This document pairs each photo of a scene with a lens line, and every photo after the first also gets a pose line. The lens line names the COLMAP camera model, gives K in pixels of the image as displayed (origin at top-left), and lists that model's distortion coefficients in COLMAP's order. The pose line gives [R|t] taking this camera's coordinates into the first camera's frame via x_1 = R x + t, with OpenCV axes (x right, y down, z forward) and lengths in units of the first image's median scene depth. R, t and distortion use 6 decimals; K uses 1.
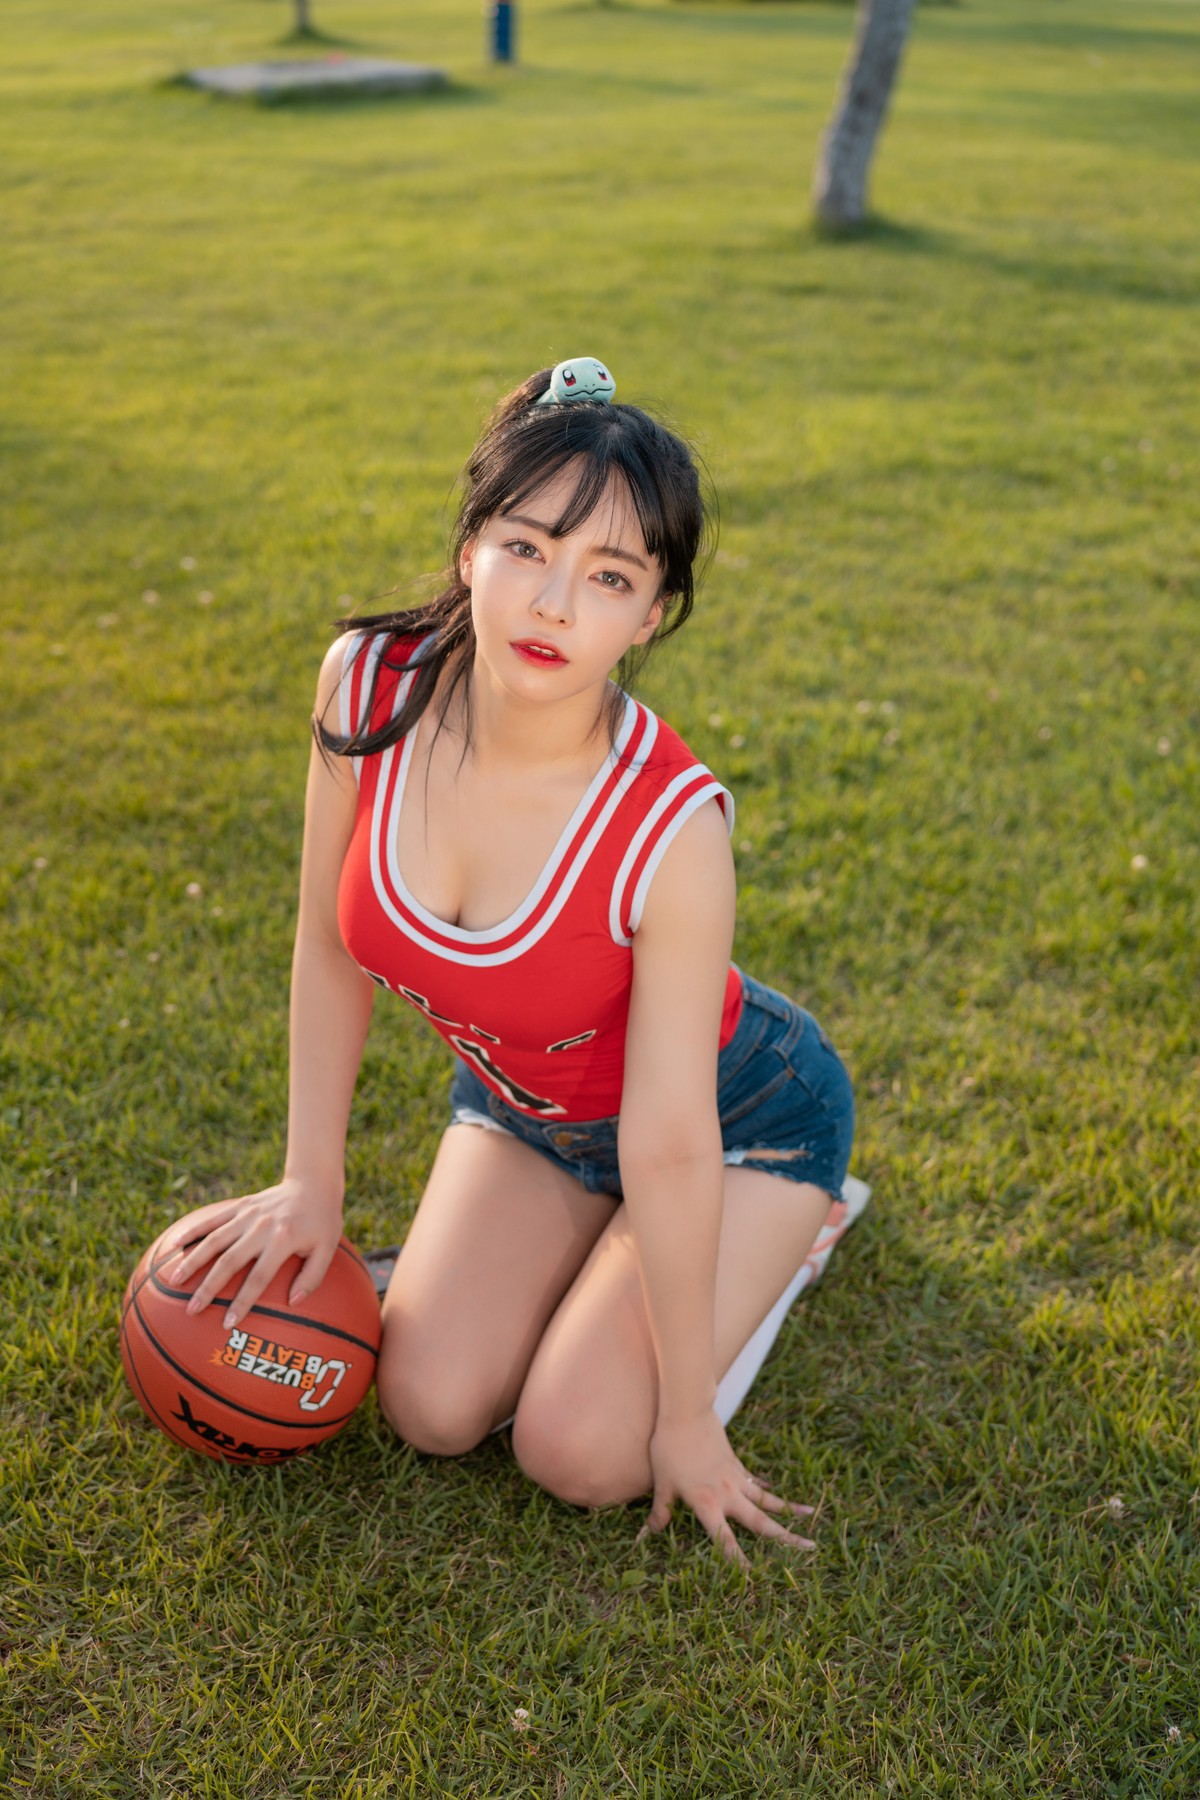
lens RADIAL K [[2376.9, 0, 600.0], [0, 2376.9, 900.0], [0, 0, 1]] dist [-0.028876, -0.172350]
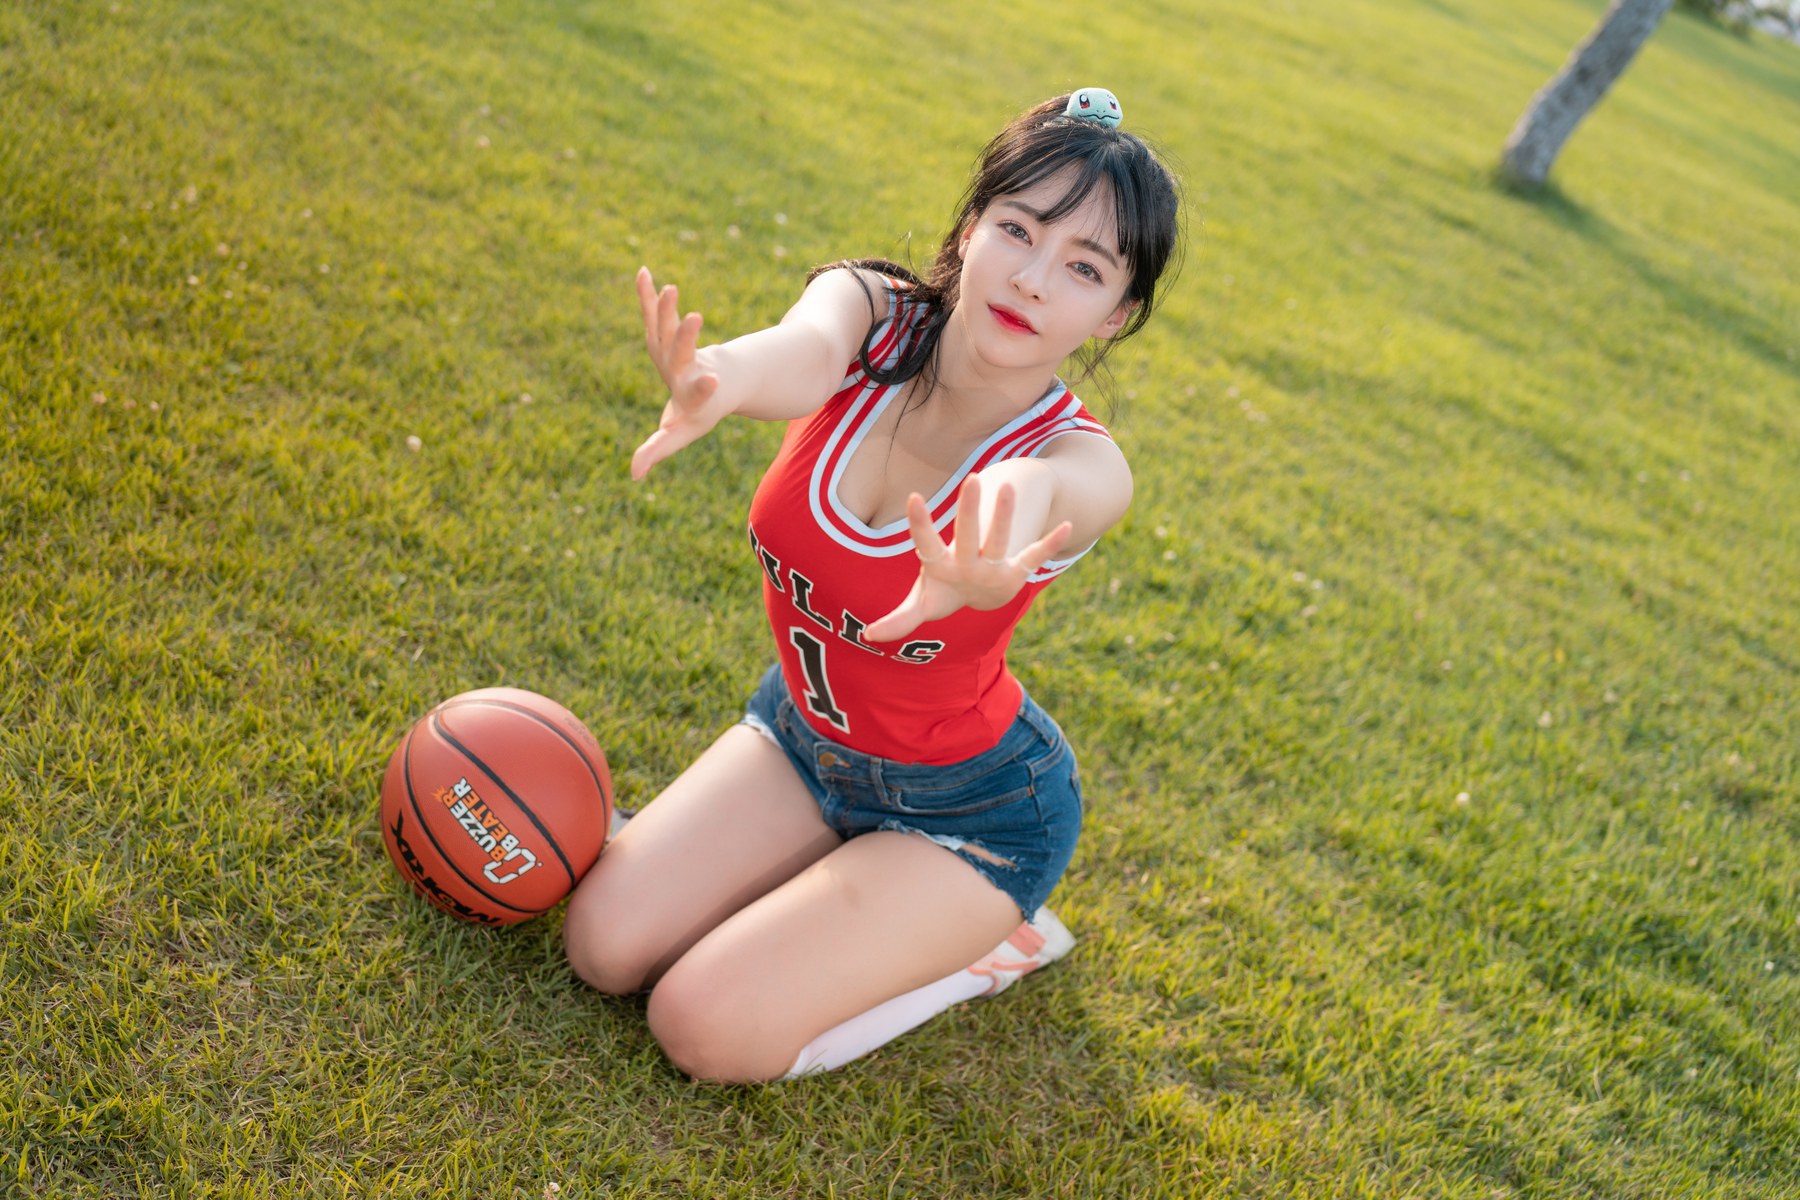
lens RADIAL K [[2376.9, 0, 900.0], [0, 2376.9, 600.0], [0, 0, 1]] dist [-0.028876, -0.172350]
pose [[0.914569, 0.393315, -0.094168, 0.062990], [-0.396857, 0.917625, -0.021636, 0.025400], [0.077901, 0.057159, 0.995321, -0.073409]]
